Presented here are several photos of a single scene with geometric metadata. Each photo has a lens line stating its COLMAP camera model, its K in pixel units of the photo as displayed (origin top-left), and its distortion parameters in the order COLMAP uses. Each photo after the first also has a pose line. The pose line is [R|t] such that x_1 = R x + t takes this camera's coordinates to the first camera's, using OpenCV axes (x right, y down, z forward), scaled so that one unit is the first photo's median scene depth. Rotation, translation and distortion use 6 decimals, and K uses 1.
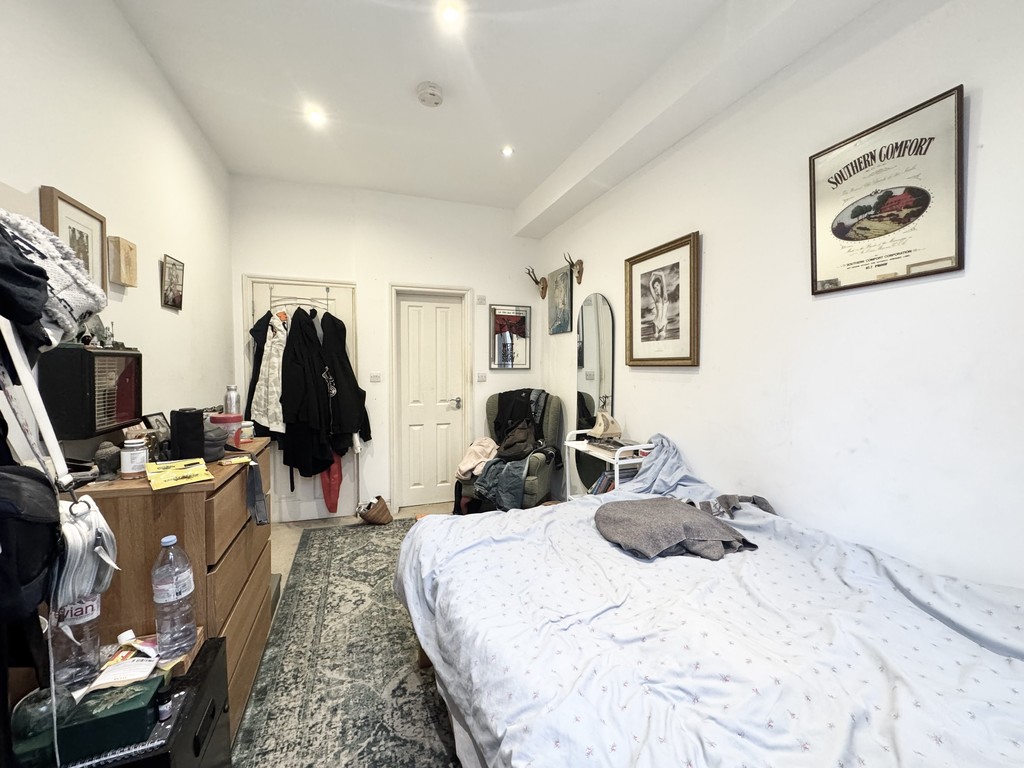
lens RADIAL K [[407.6, 0, 511.0], [0, 407.6, 374.8], [0, 0, 1]] dist [0.000908, 0.000092]
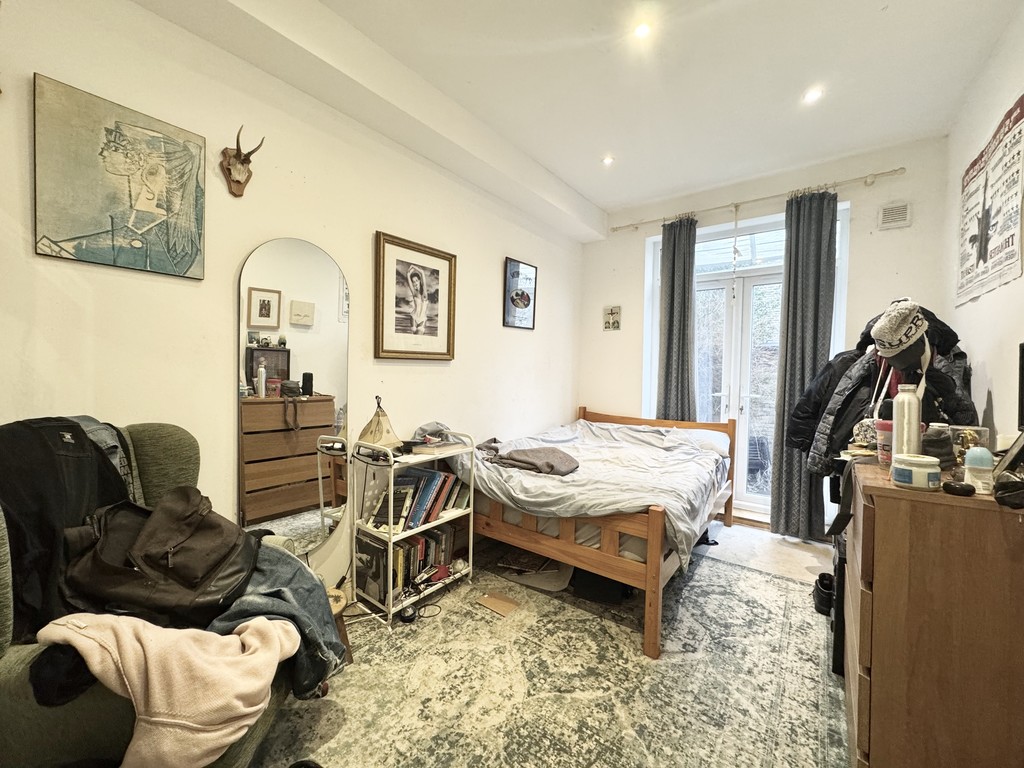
lens RADIAL K [[407.6, 0, 511.4], [0, 407.6, 377.7], [0, 0, 1]] dist [0.000908, 0.000092]
pose [[-0.533248, -0.024558, 0.845602, -0.663826], [0.008262, 0.999380, 0.034235, -0.008775], [-0.845919, 0.025242, -0.532714, 1.400110]]
